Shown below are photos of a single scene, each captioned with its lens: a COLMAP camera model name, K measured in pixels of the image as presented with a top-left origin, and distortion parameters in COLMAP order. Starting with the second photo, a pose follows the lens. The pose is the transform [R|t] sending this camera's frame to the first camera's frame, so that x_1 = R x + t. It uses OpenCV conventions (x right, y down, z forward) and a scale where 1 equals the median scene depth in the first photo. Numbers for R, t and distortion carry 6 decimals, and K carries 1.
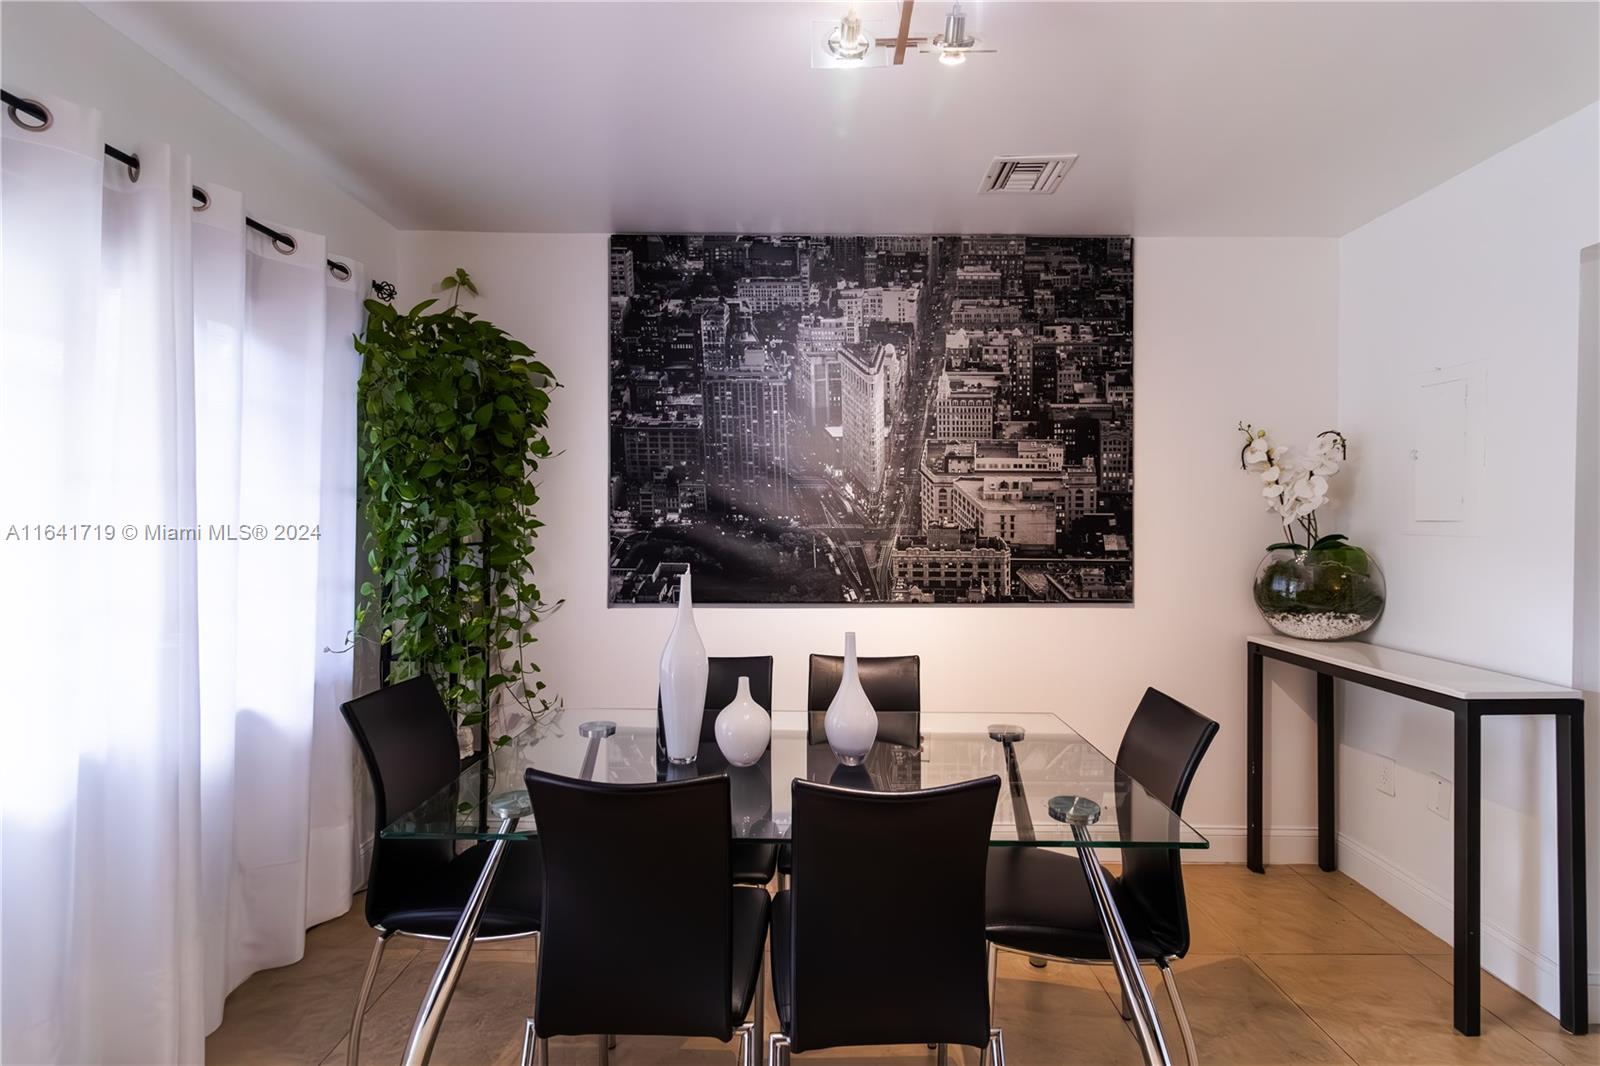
lens RADIAL K [[742.6, 0, 808.2], [0, 742.6, 521.5], [0, 0, 1]] dist [0.002553, 0.000897]
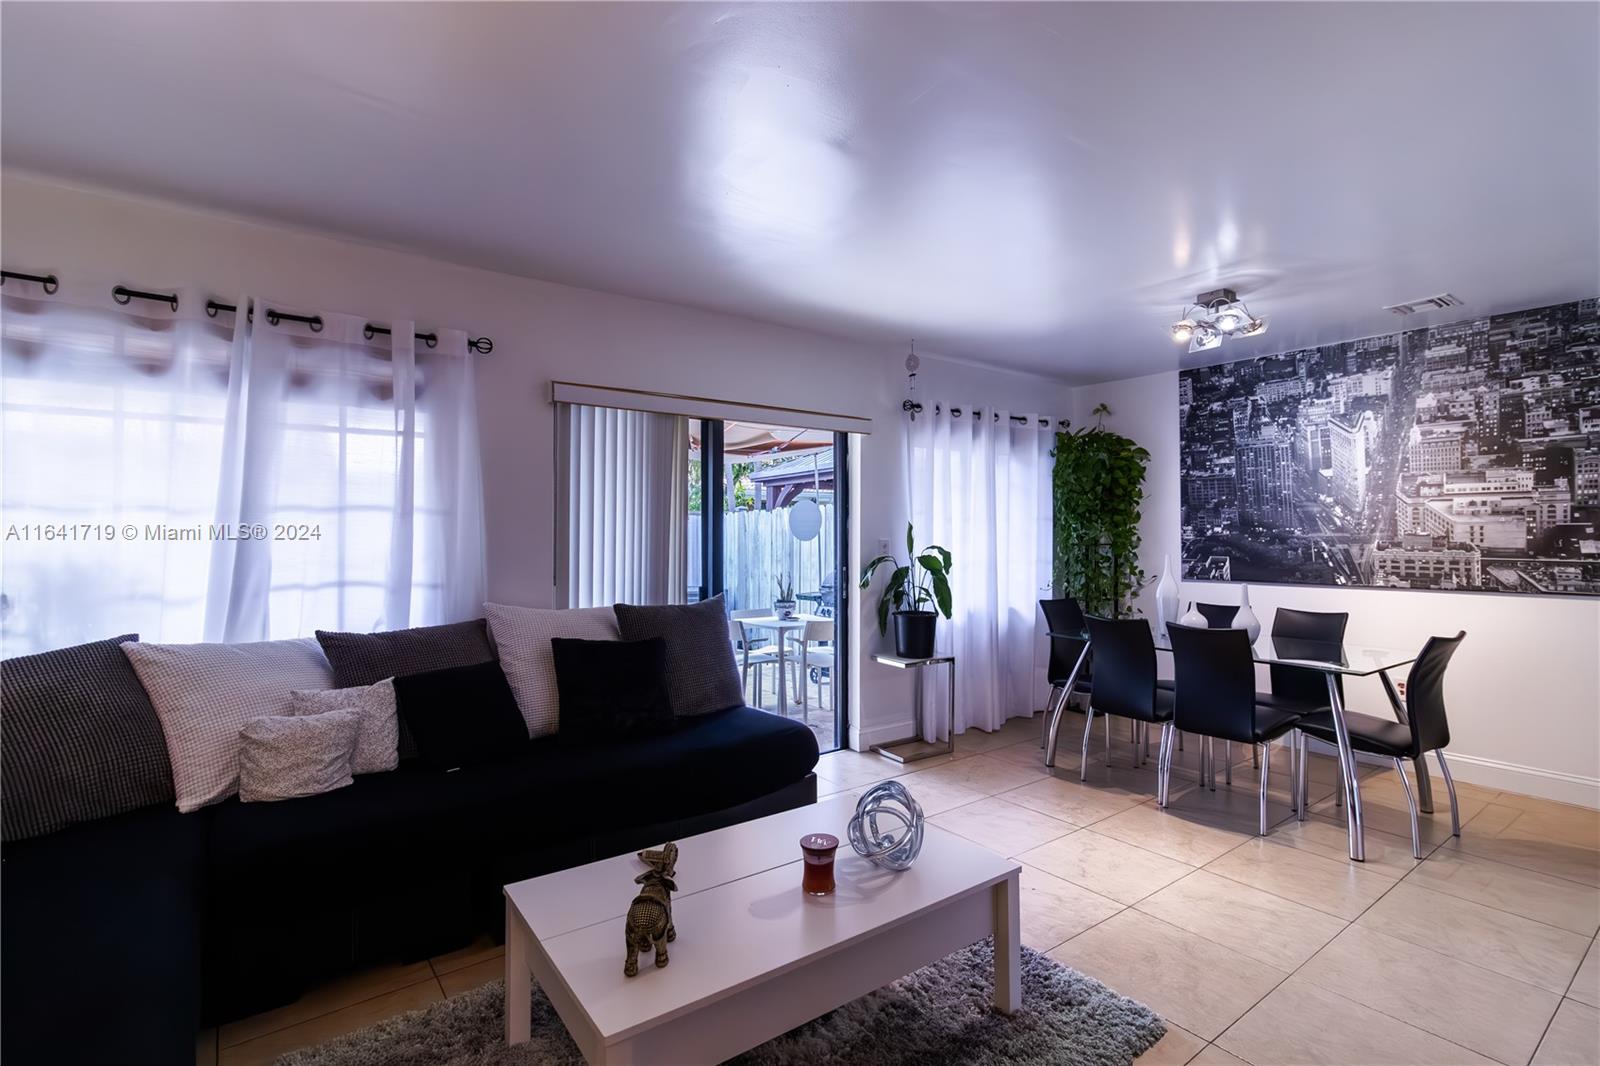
lens RADIAL K [[742.6, 0, 817.5], [0, 742.6, 520.5], [0, 0, 1]] dist [0.002553, 0.000897]
pose [[0.607250, -0.020292, -0.794251, 0.614288], [0.001956, 0.999709, -0.024045, 0.011988], [0.794508, 0.013048, 0.607113, -0.763233]]
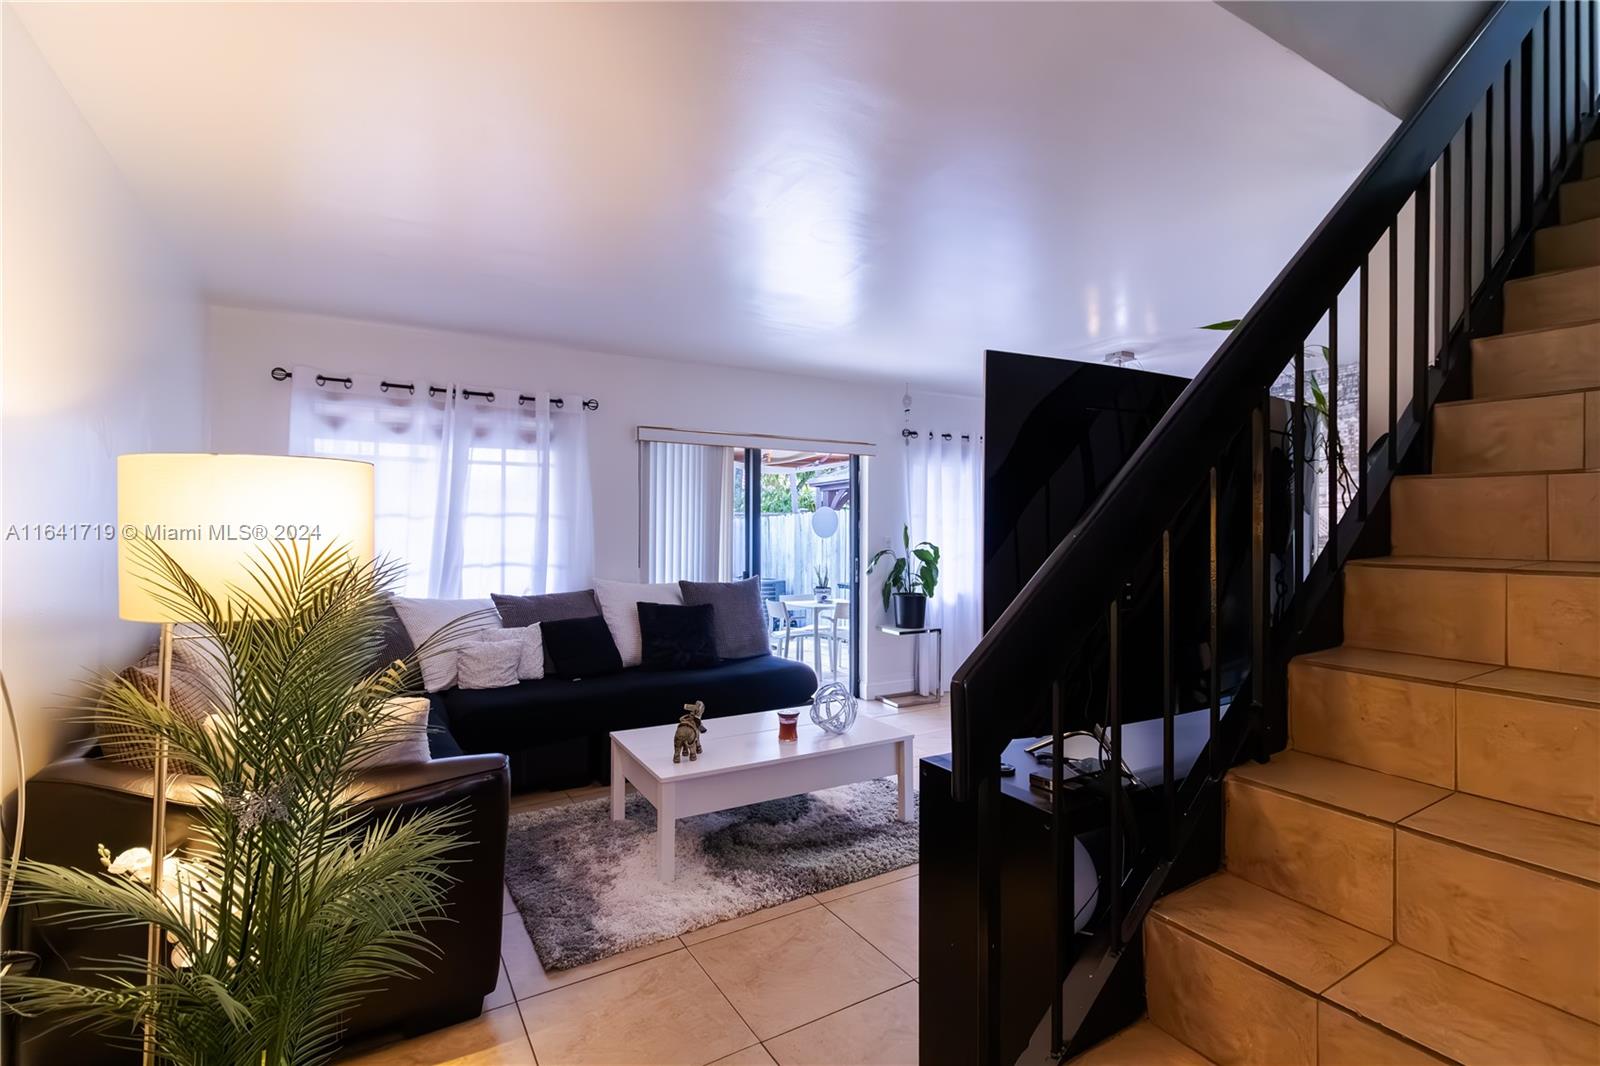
lens RADIAL K [[742.6, 0, 825.0], [0, 742.6, 520.1], [0, 0, 1]] dist [0.002553, 0.000897]
pose [[0.526565, -0.020778, -0.849881, 1.086035], [-0.000602, 0.999692, -0.024814, 0.018697], [0.850135, 0.013577, 0.526390, -0.910515]]
